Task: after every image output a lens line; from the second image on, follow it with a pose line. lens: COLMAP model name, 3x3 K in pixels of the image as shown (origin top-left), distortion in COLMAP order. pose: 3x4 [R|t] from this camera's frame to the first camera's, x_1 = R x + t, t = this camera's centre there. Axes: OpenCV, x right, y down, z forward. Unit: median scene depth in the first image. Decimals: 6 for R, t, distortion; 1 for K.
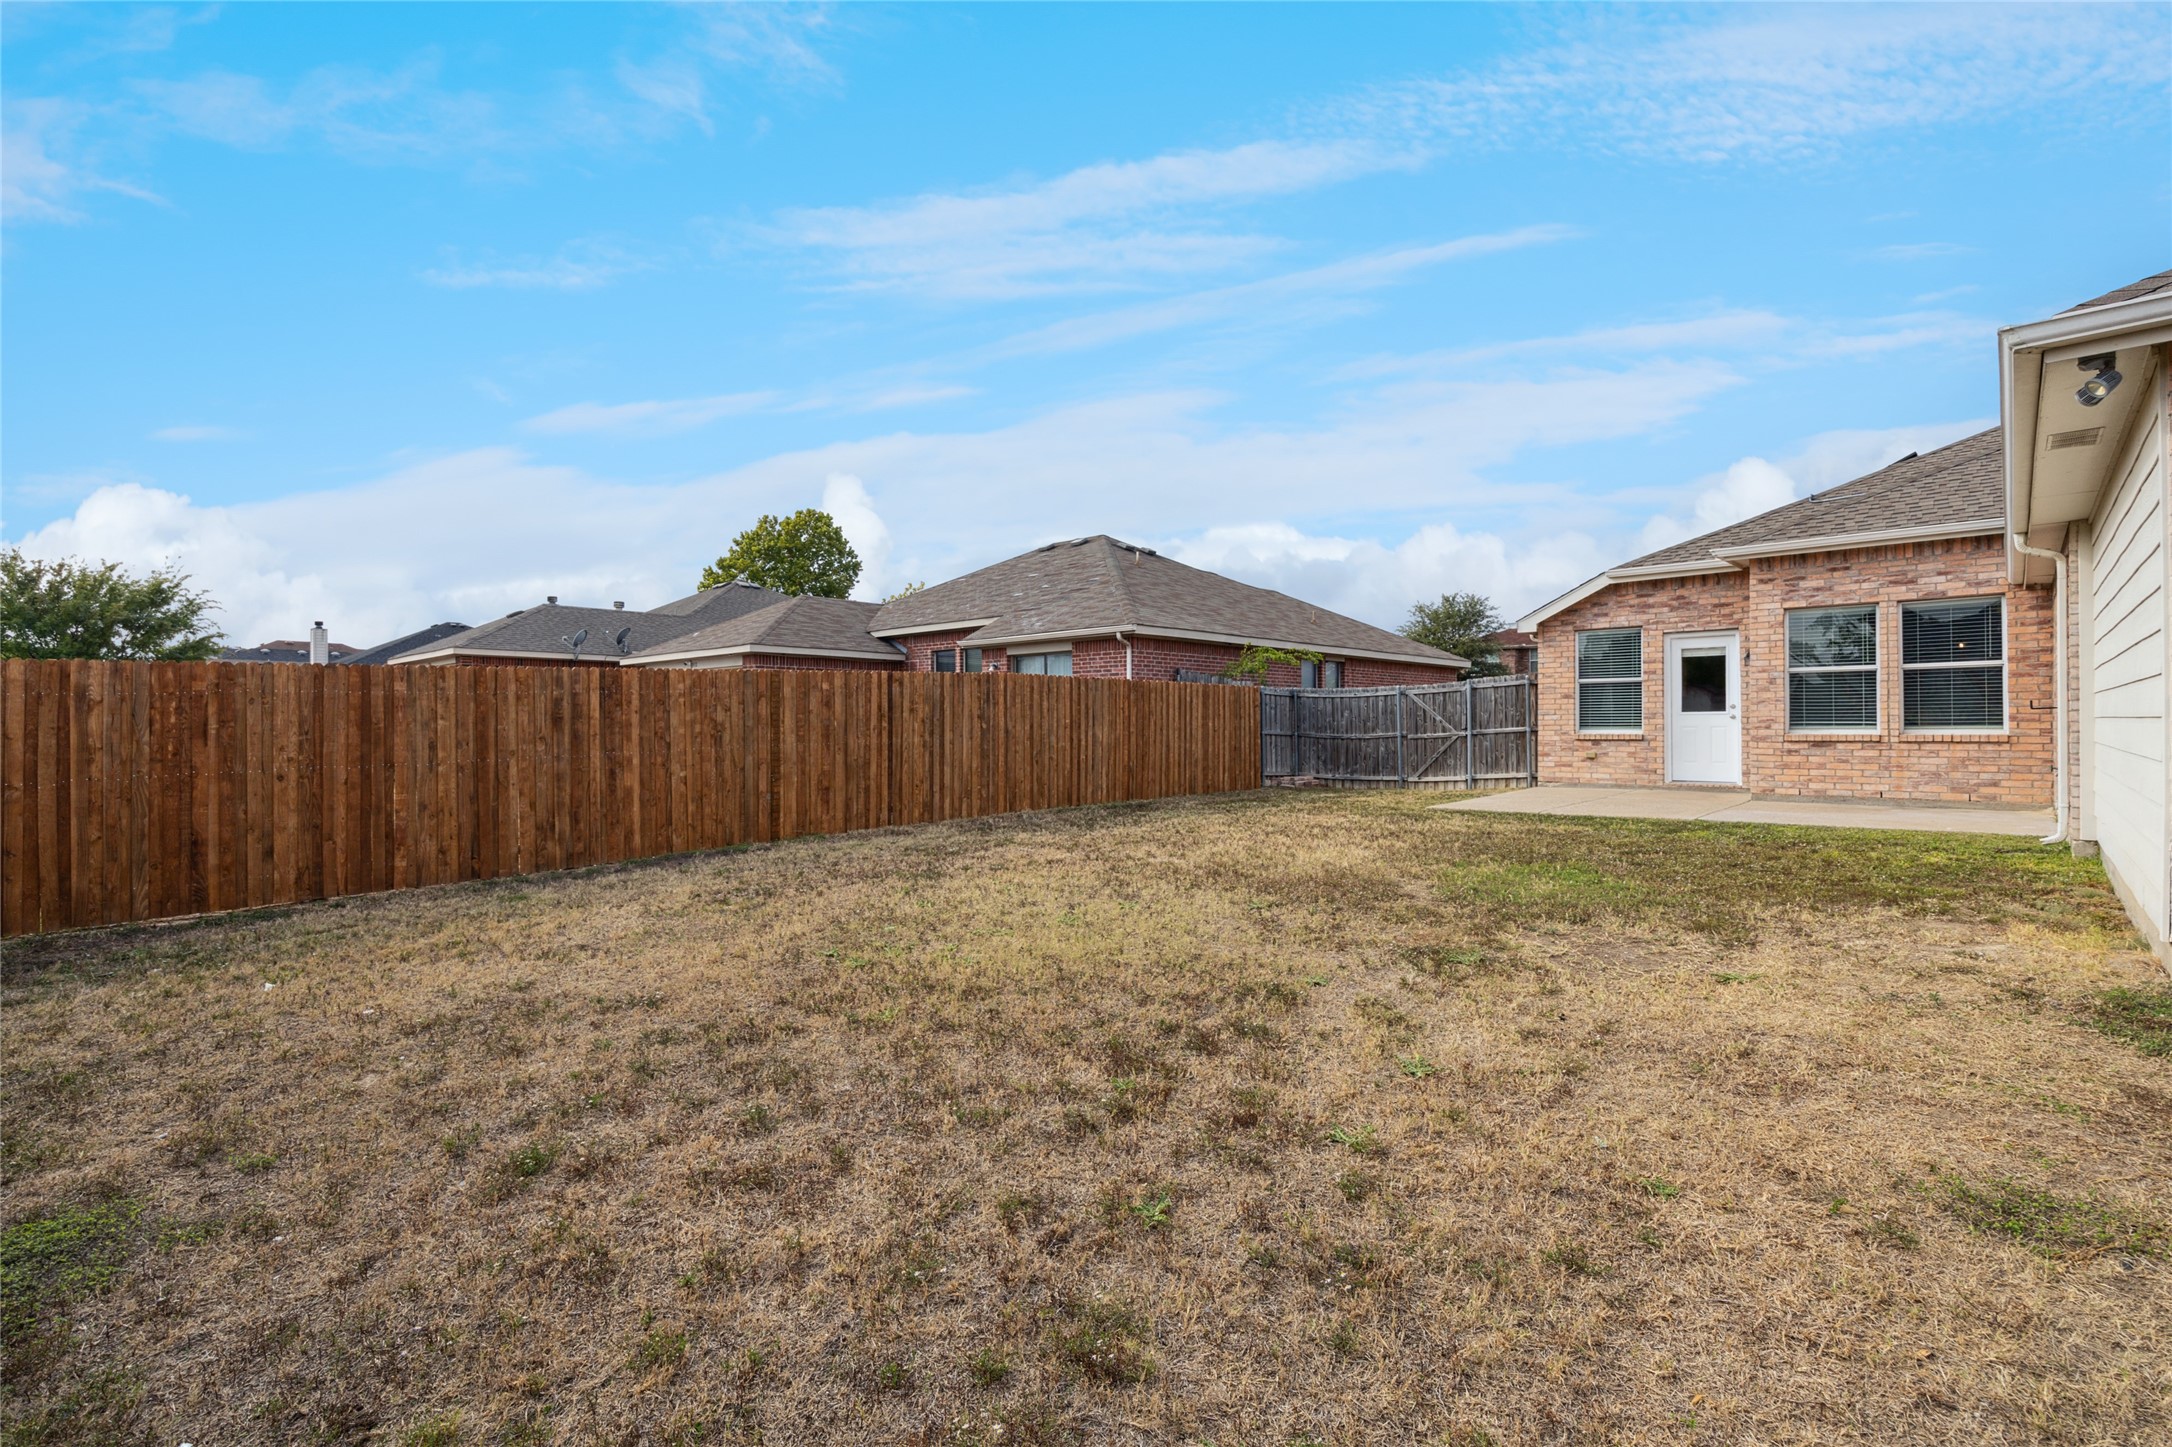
lens RADIAL K [[992.8, 0, 1084.8], [0, 992.8, 724.5], [0, 0, 1]] dist [-0.005633, -0.000066]
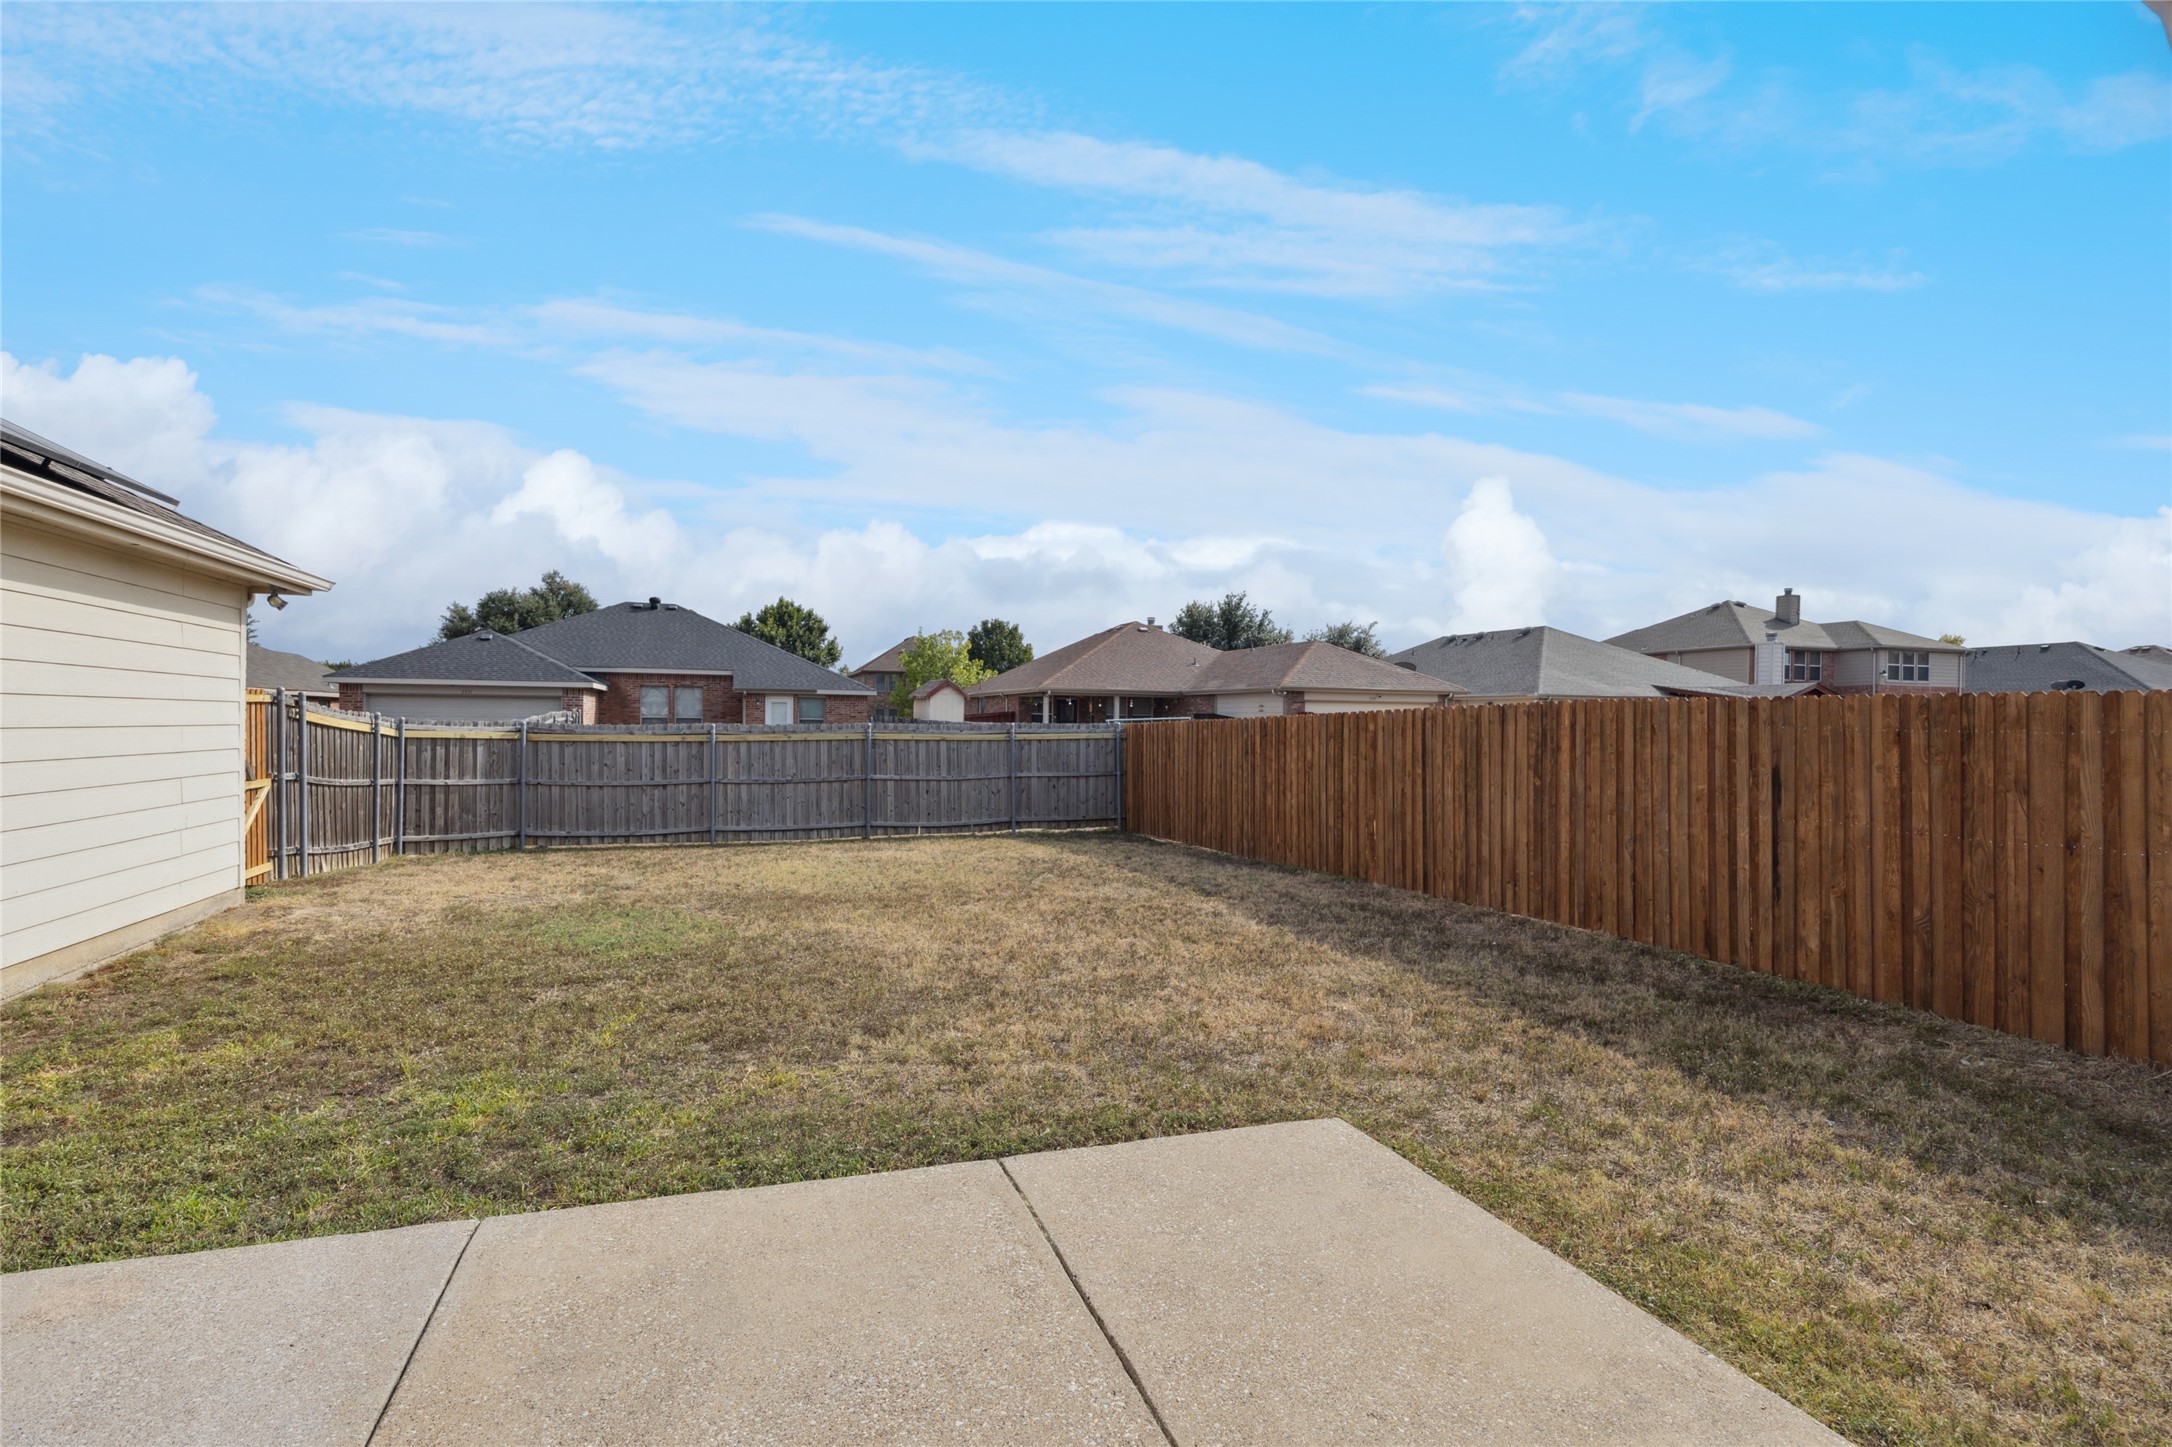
lens RADIAL K [[992.8, 0, 1085.7], [0, 992.8, 720.7], [0, 0, 1]] dist [-0.005633, -0.000066]
pose [[-0.457114, -0.004104, -0.889399, 0.855941], [-0.009217, 0.999958, 0.000124, -0.050698], [0.889360, 0.008254, -0.457132, 1.405384]]
